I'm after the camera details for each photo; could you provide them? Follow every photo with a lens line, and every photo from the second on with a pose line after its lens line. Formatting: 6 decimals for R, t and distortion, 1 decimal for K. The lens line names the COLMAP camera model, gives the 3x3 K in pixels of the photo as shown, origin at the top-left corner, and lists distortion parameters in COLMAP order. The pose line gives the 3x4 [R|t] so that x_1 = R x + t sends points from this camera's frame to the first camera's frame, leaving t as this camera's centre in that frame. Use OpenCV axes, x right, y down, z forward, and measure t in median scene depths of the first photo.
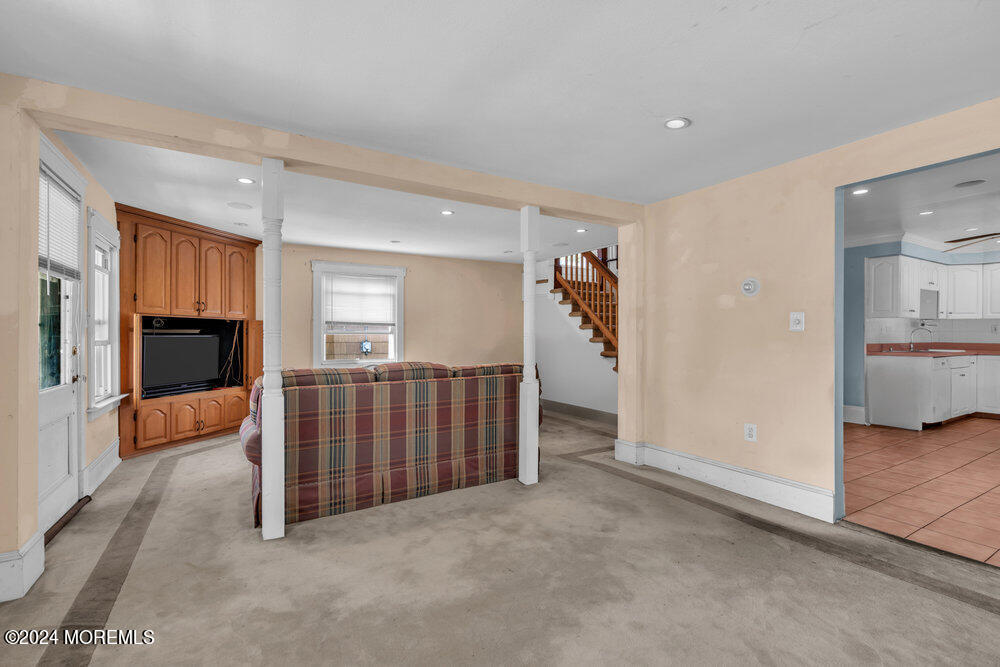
lens RADIAL K [[446.3, 0, 495.3], [0, 446.3, 336.7], [0, 0, 1]] dist [-0.007486, 0.001148]
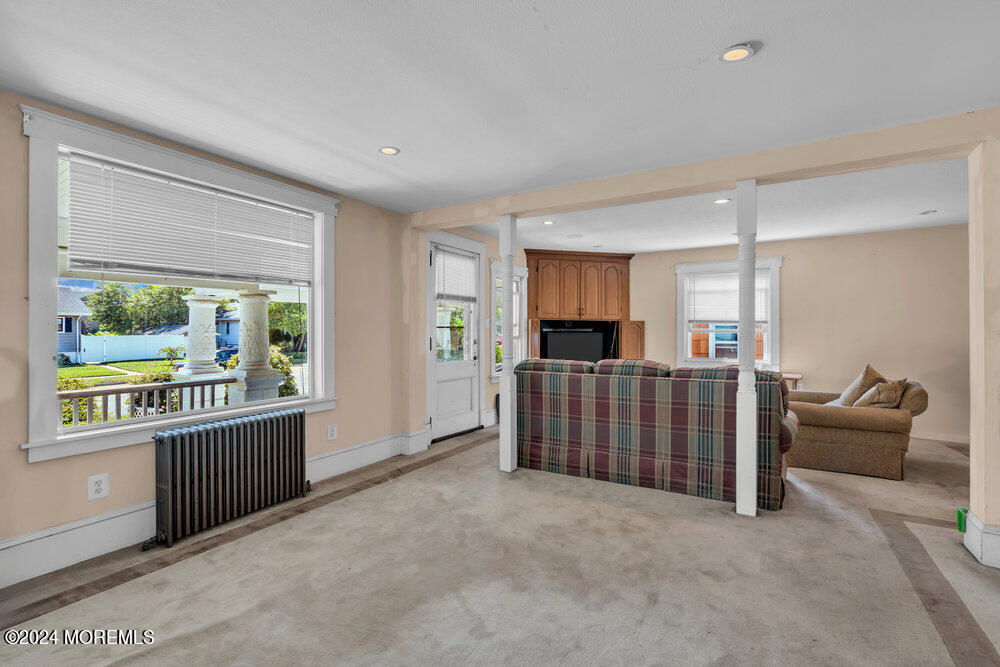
lens RADIAL K [[446.3, 0, 498.6], [0, 446.3, 331.1], [0, 0, 1]] dist [-0.007486, 0.001148]
pose [[0.475928, 0.000673, -0.879484, 0.447733], [-0.005872, 0.999980, -0.002412, -0.005133], [0.879465, 0.006312, 0.475922, 0.151416]]
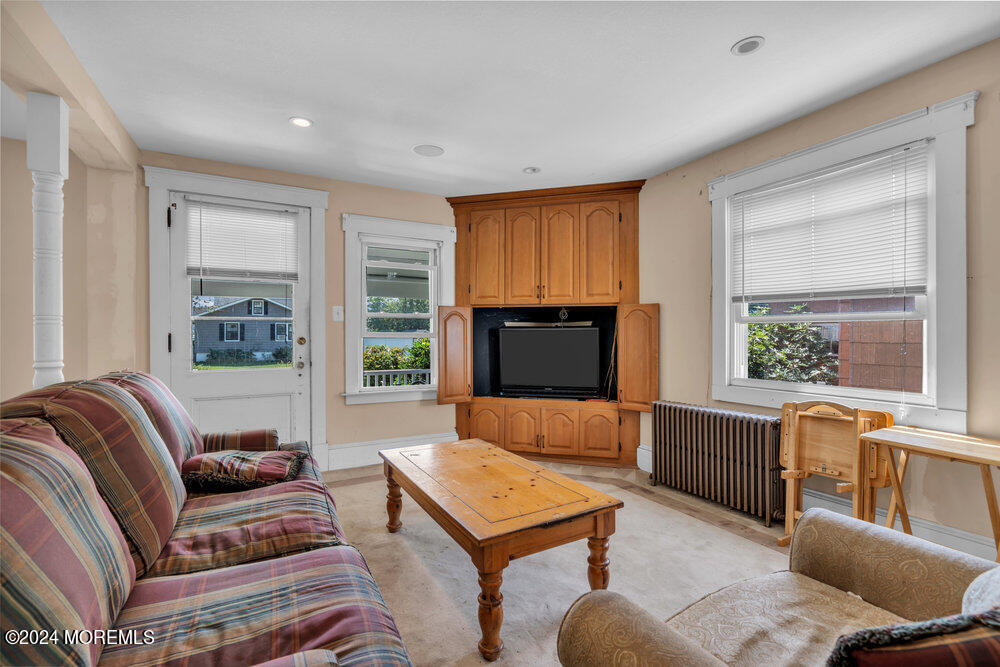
lens RADIAL K [[446.3, 0, 501.7], [0, 446.3, 335.9], [0, 0, 1]] dist [-0.007486, 0.001148]
pose [[-0.016262, 0.003647, -0.999861, 0.148556], [-0.002898, 0.999989, 0.003695, 0.009186], [0.999864, 0.002957, -0.016251, 1.035942]]
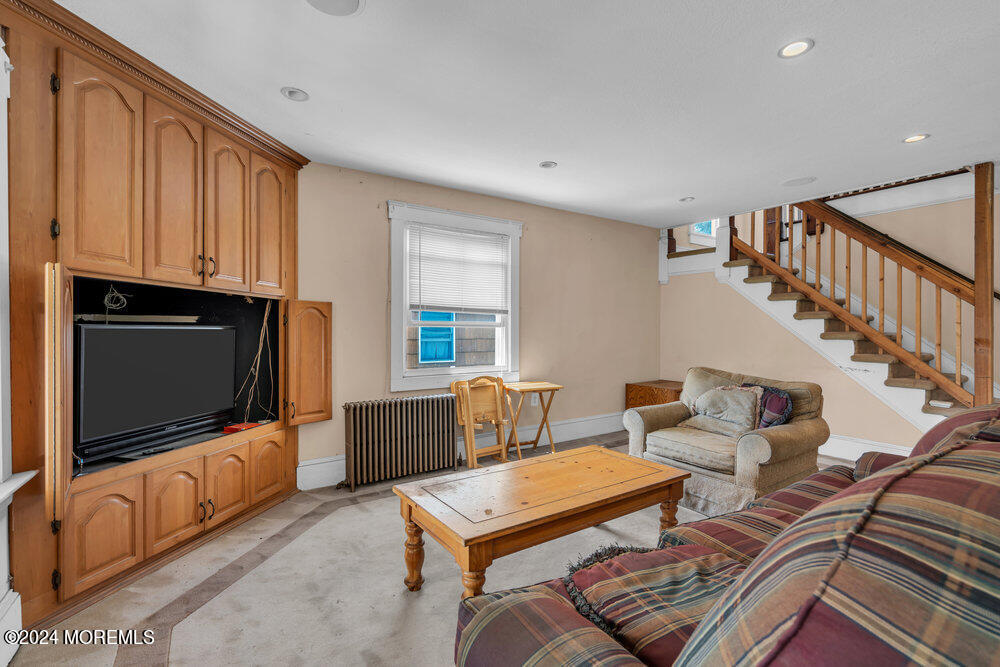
lens RADIAL K [[446.3, 0, 498.8], [0, 446.3, 336.6], [0, 0, 1]] dist [-0.007486, 0.001148]
pose [[0.997933, 0.000133, 0.064259, -0.412196], [-0.000464, 0.999987, 0.005134, 0.007056], [-0.064257, -0.005154, 0.997920, 0.543760]]
